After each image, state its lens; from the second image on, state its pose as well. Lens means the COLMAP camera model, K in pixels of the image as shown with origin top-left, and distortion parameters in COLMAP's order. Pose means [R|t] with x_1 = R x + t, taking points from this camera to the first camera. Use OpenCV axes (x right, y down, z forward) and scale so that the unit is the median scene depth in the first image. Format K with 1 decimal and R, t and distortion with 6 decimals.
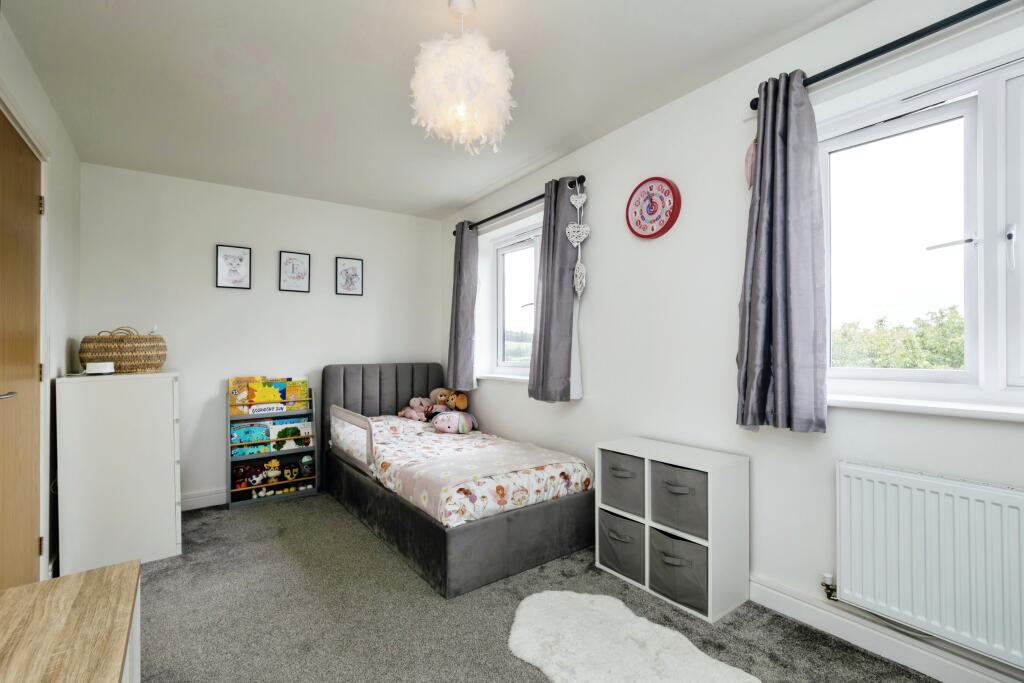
lens RADIAL K [[458.4, 0, 505.3], [0, 458.4, 353.5], [0, 0, 1]] dist [0.001920, 0.000196]
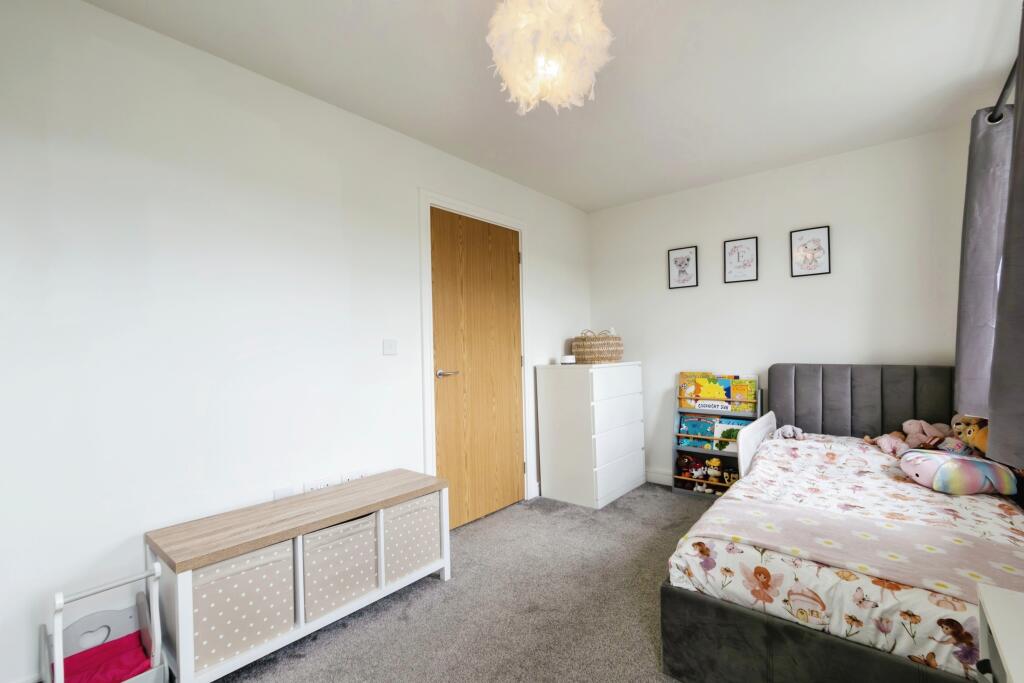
lens RADIAL K [[458.4, 0, 505.3], [0, 458.4, 353.5], [0, 0, 1]] dist [0.001920, 0.000196]
pose [[0.240434, 0.017864, -0.970501, 0.336253], [0.000871, 0.999826, 0.018620, -0.010221], [0.970665, -0.005323, 0.240377, 0.341130]]
